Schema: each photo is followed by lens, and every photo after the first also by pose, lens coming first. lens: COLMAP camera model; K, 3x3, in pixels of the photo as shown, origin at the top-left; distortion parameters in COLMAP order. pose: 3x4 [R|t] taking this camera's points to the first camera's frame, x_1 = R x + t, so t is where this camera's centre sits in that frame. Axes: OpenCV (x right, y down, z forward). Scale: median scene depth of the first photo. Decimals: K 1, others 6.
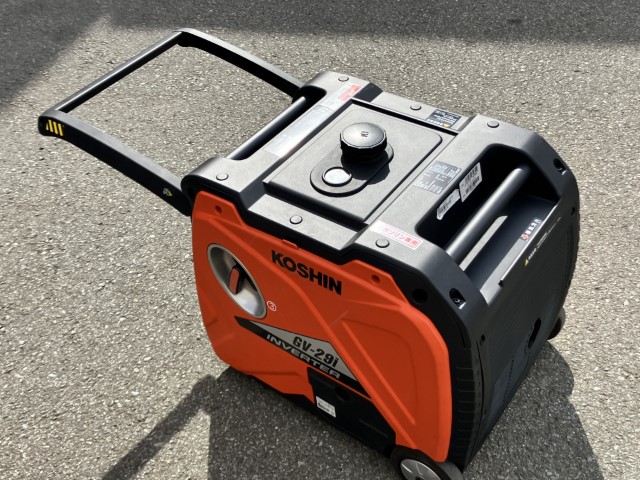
lens RADIAL K [[763.4, 0, 306.7], [0, 763.4, 241.5], [0, 0, 1]] dist [0.151373, -0.386880]
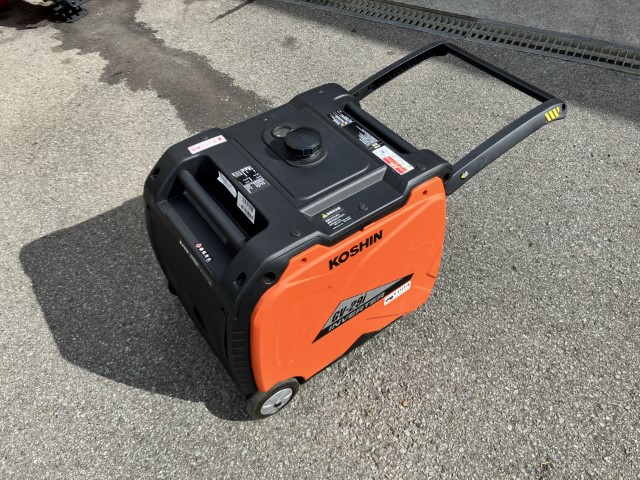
lens RADIAL K [[527.5, 0, 319.1], [0, 527.5, 235.3], [0, 0, 1]] dist [0.013024, 0.005515]
pose [[-0.314563, 0.741757, -0.592323, 0.609418], [-0.609811, 0.320291, 0.724945, -0.639724], [0.727448, 0.589246, 0.351580, 0.707921]]
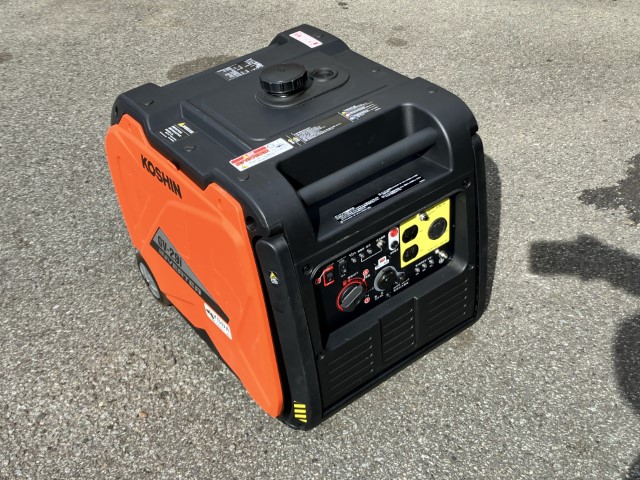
lens RADIAL K [[763.4, 0, 306.7], [0, 763.4, 241.5], [0, 0, 1]] dist [0.151373, -0.386880]
pose [[-0.931788, -0.075329, 0.355102, -0.282830], [0.338717, 0.171377, 0.925149, -0.882272], [-0.130546, 0.982322, -0.134172, 1.174961]]
